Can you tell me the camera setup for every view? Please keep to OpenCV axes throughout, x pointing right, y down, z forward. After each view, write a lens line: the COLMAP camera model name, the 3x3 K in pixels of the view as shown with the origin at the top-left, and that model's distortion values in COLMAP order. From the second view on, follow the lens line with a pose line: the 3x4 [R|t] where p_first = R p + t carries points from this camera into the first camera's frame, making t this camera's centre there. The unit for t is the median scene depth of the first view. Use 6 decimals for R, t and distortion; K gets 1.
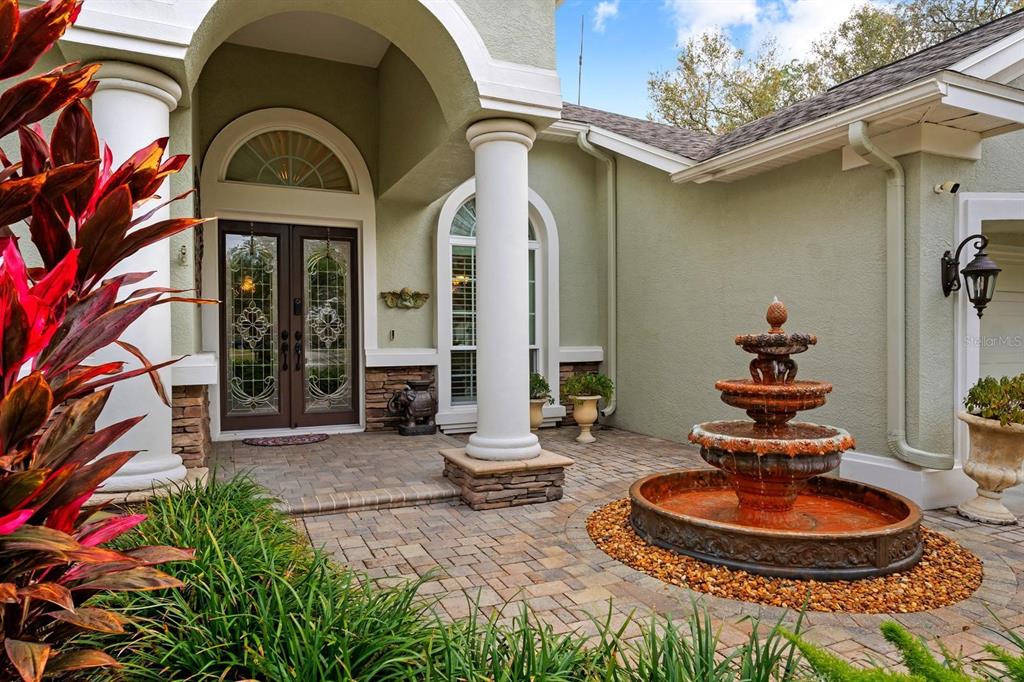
lens RADIAL K [[632.8, 0, 511.7], [0, 632.8, 341.3], [0, 0, 1]] dist [-0.001615, -0.000205]
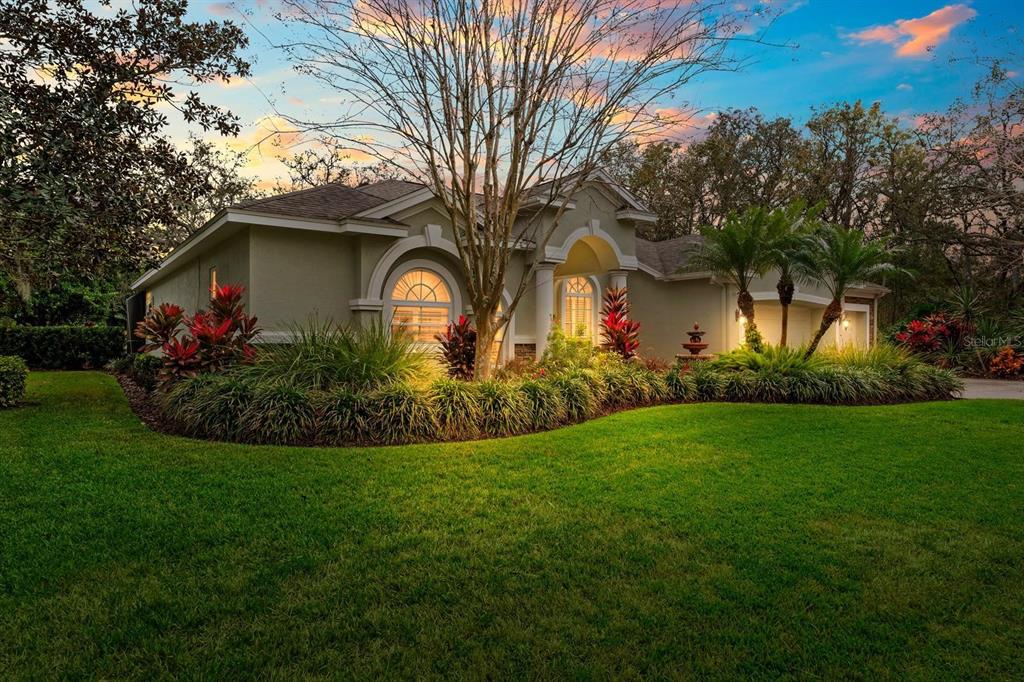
lens RADIAL K [[632.8, 0, 511.9], [0, 632.8, 342.0], [0, 0, 1]] dist [-0.001615, -0.000205]
pose [[0.979826, 0.007915, 0.199693, -1.602822], [-0.007603, 0.999968, -0.002333, 0.079032], [-0.199705, 0.000767, 0.979856, -2.845988]]
